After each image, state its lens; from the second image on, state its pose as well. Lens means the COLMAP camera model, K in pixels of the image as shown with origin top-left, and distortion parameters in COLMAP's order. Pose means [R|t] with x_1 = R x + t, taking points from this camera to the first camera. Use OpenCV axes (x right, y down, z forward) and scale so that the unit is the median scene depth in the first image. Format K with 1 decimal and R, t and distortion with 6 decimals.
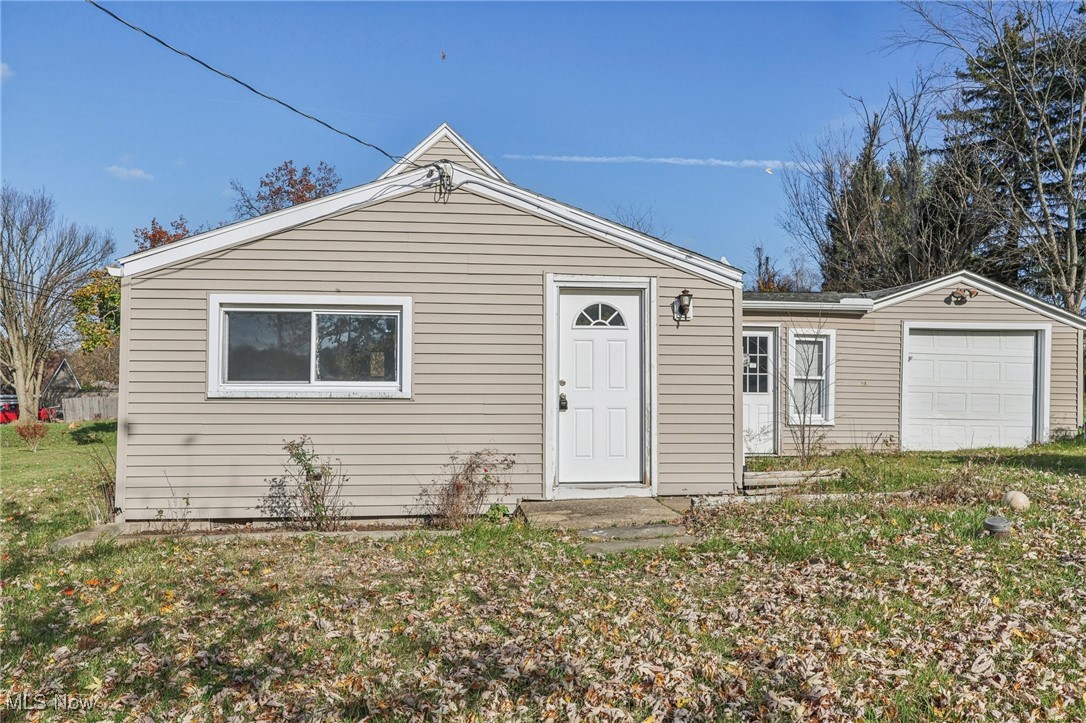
lens RADIAL K [[799.0, 0, 543.2], [0, 799.0, 352.4], [0, 0, 1]] dist [0.005029, -0.000274]
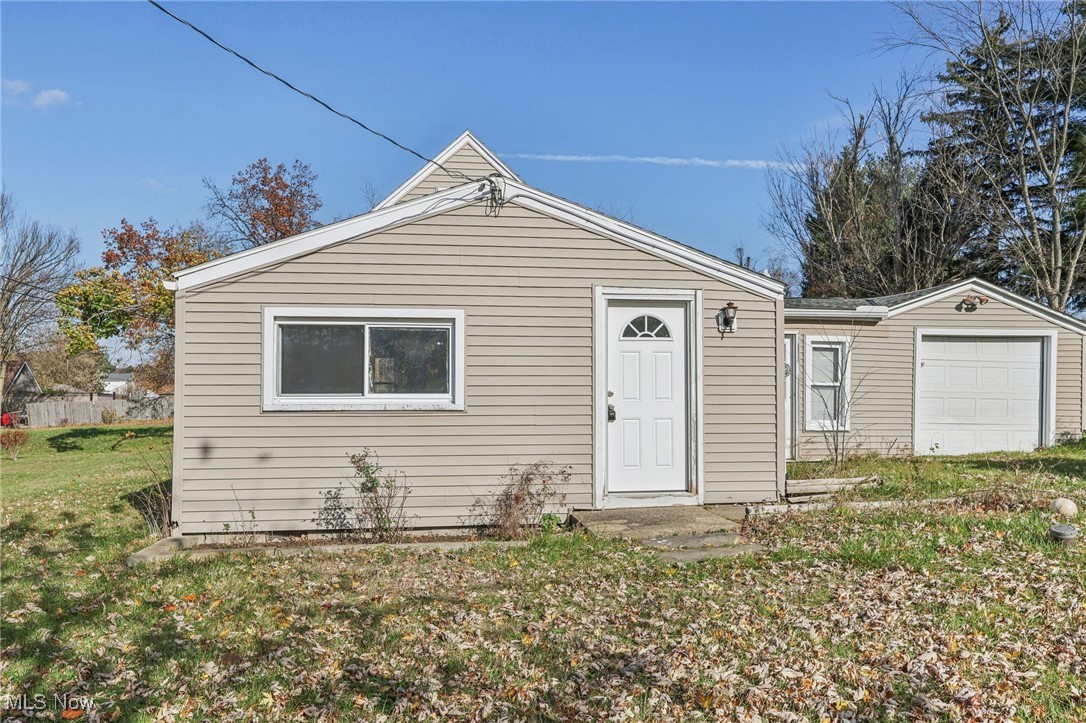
lens RADIAL K [[813.6, 0, 543.0], [0, 813.6, 361.5], [0, 0, 1]] dist [0.001283, 0.003984]
pose [[0.999366, -0.003072, 0.035467, -0.099857], [0.002680, 0.999935, 0.011109, -0.015062], [-0.035498, -0.011007, 0.999309, -0.030284]]
